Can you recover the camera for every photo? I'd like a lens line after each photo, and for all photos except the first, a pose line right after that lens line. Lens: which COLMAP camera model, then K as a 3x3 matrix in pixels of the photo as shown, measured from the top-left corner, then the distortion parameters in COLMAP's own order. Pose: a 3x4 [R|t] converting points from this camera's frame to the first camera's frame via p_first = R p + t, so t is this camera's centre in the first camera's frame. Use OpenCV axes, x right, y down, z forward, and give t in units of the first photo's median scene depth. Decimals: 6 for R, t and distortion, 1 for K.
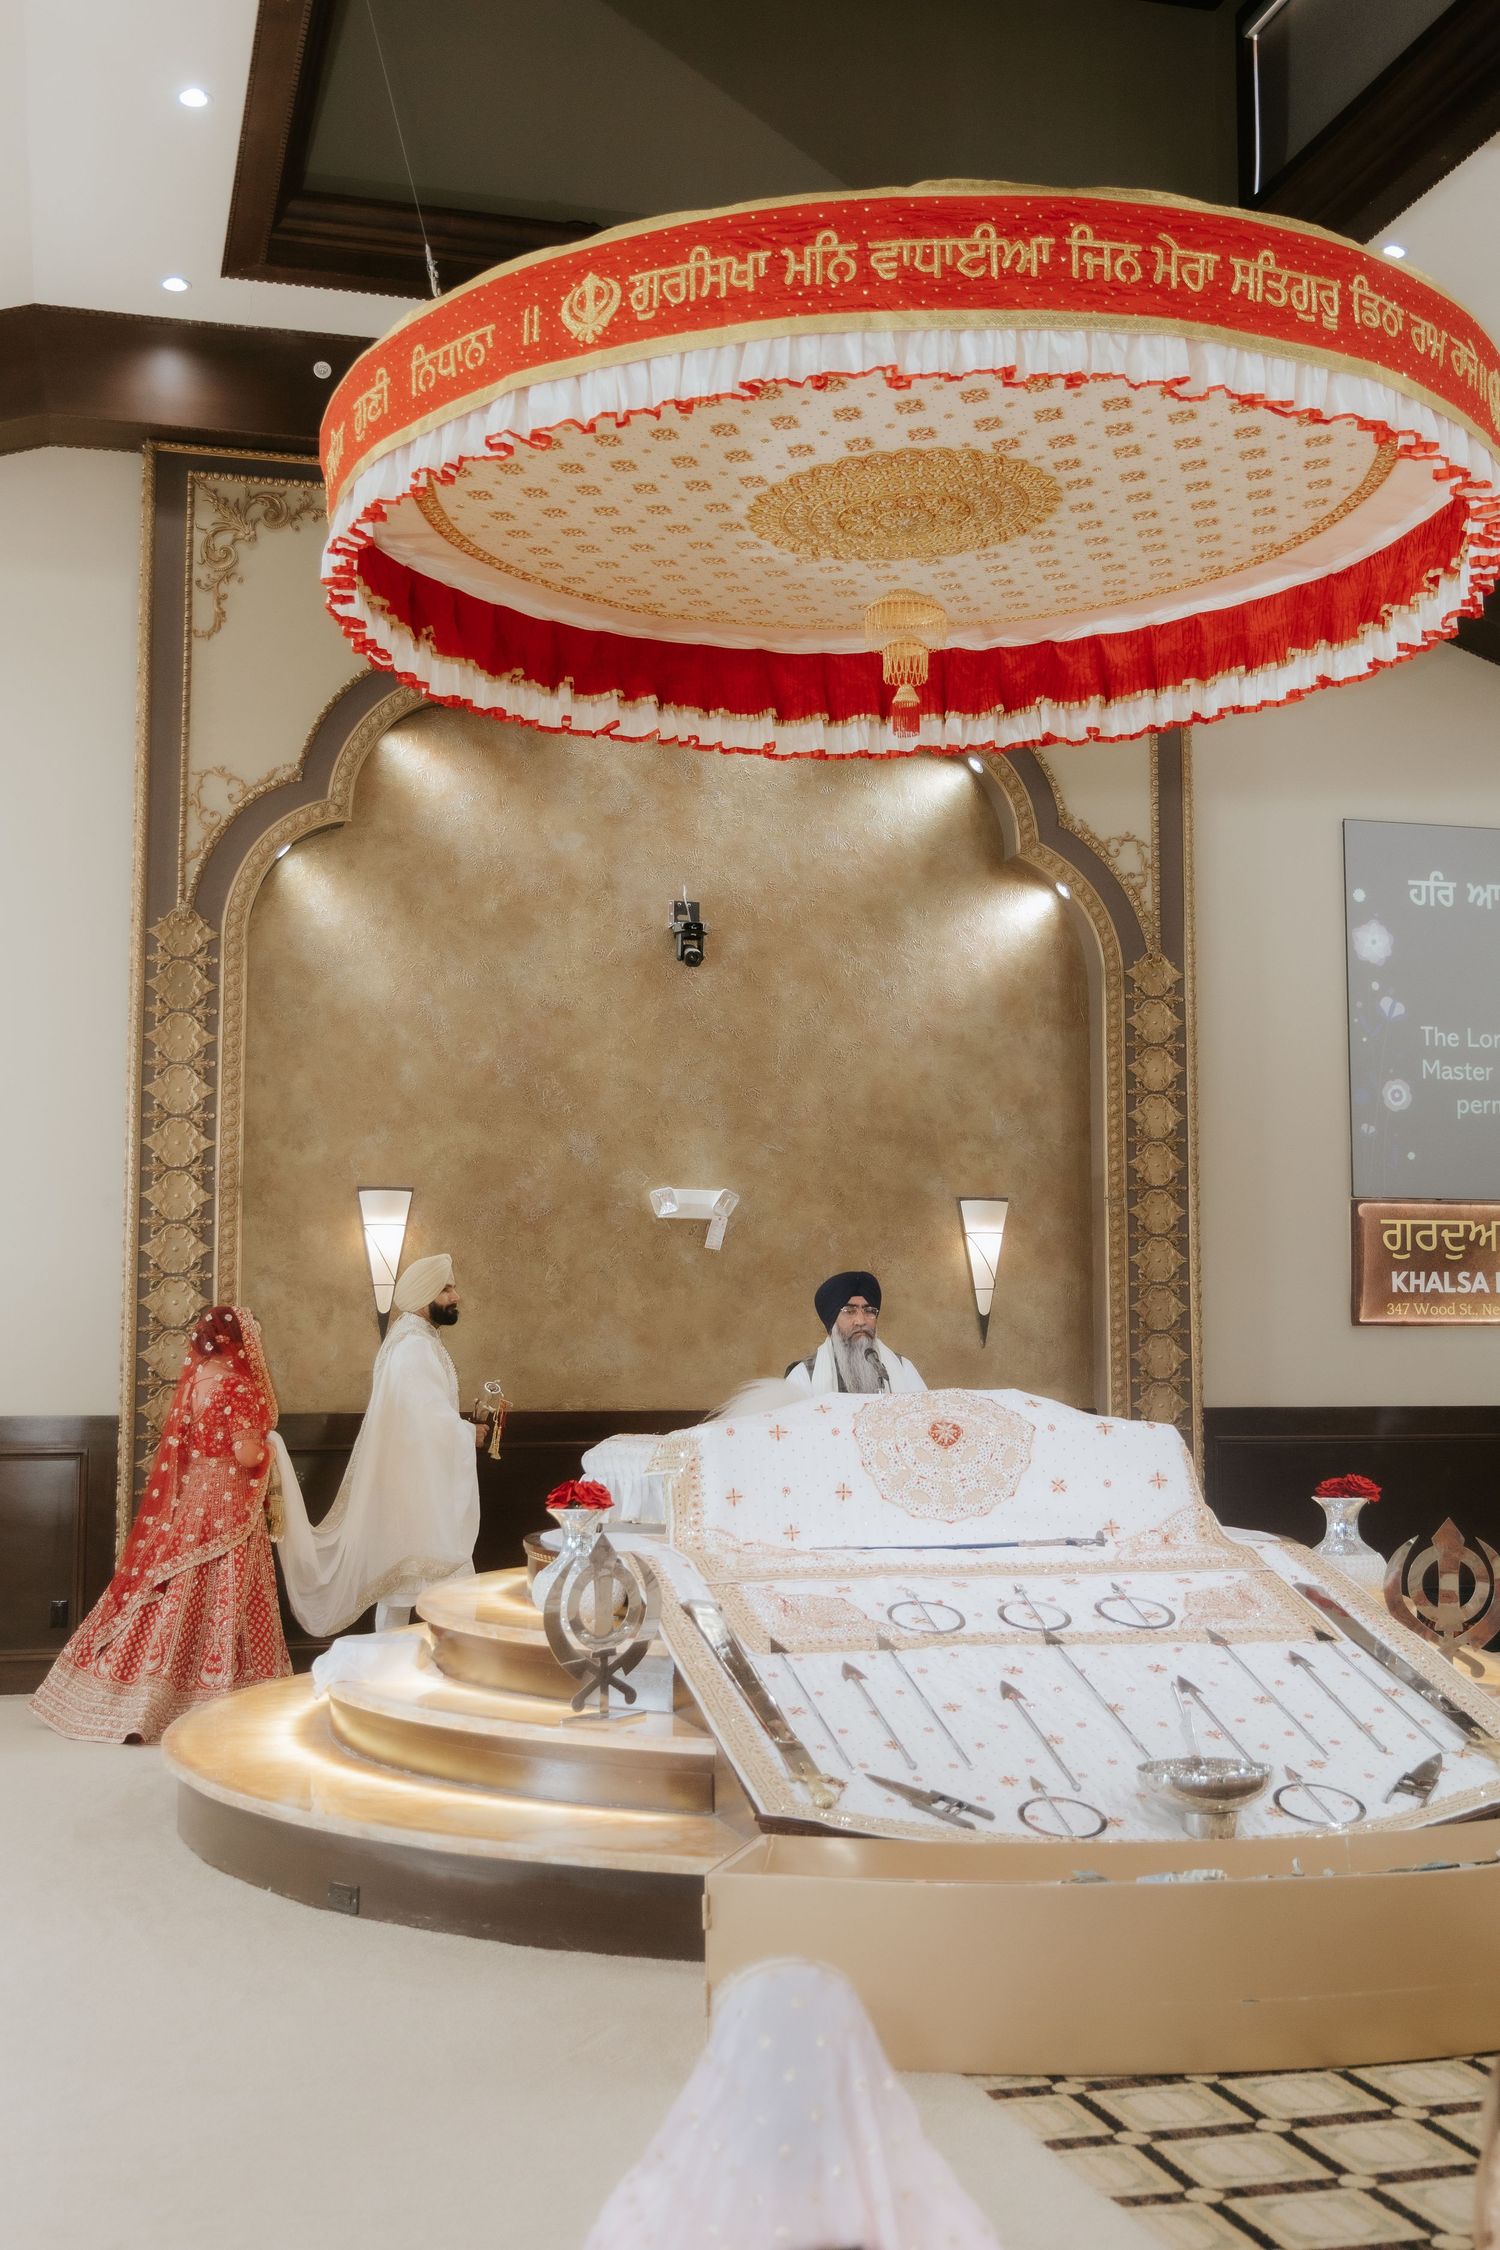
lens RADIAL K [[2503.2, 0, 750.0], [0, 2503.2, 1125.0], [0, 0, 1]] dist [-0.010948, 0.006459]
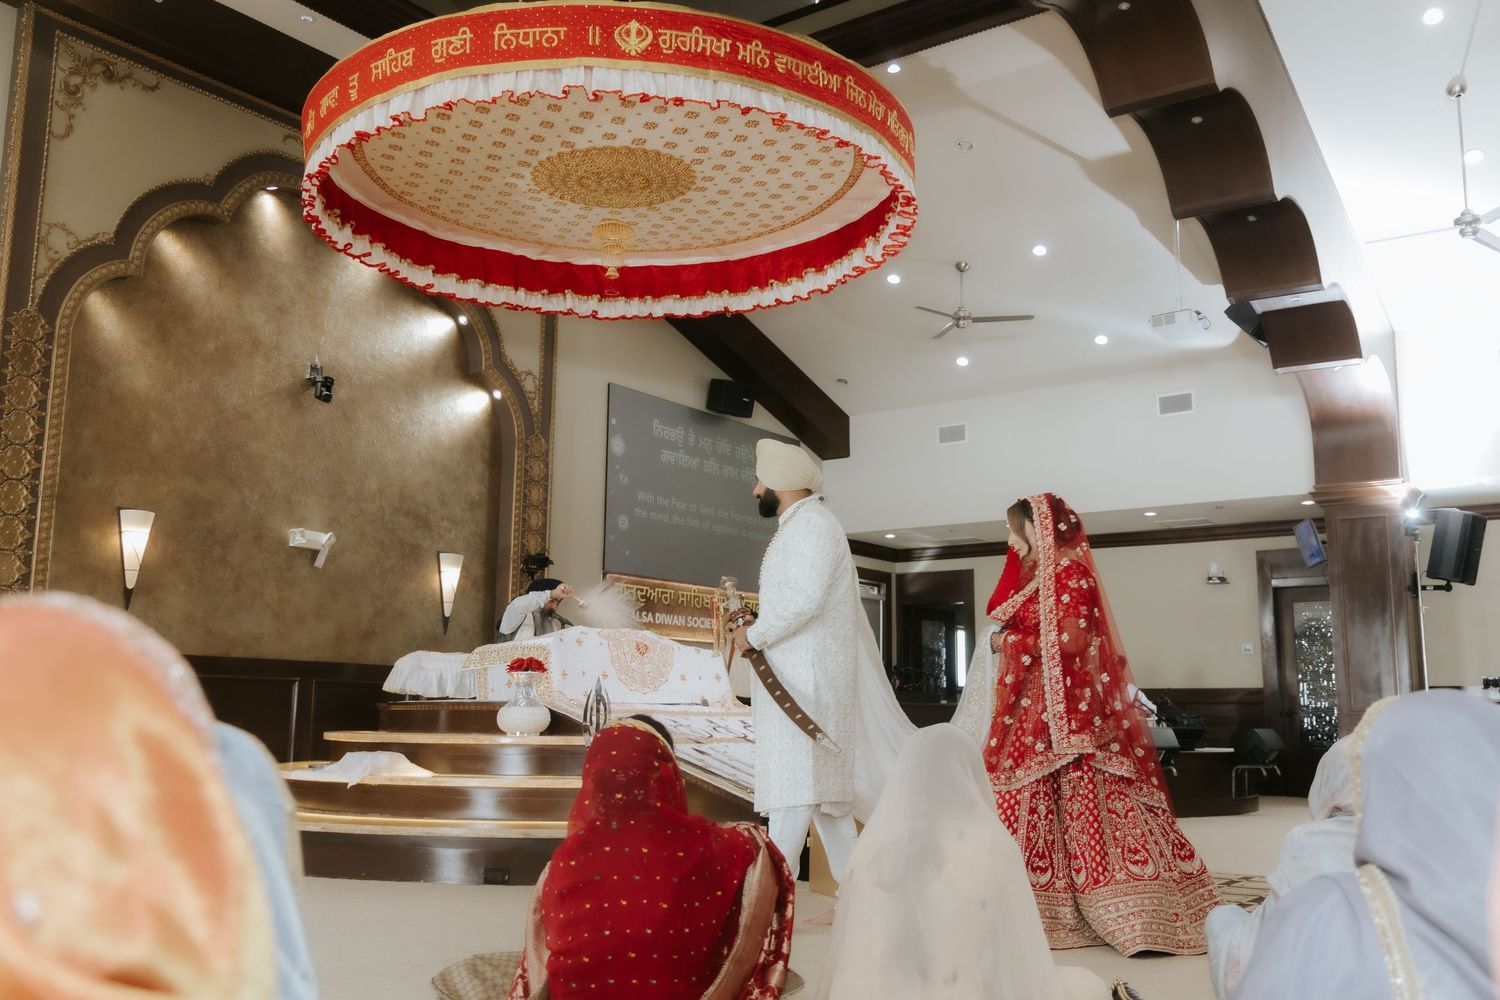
lens RADIAL K [[1372.1, 0, 750.0], [0, 1372.1, 500.0], [0, 0, 1]] dist [0.006322, 0.020473]
pose [[0.773106, 0.112174, 0.624279, -0.384317], [-0.065967, 0.993120, -0.096757, 0.076660], [-0.630837, 0.033622, 0.775186, 0.085613]]
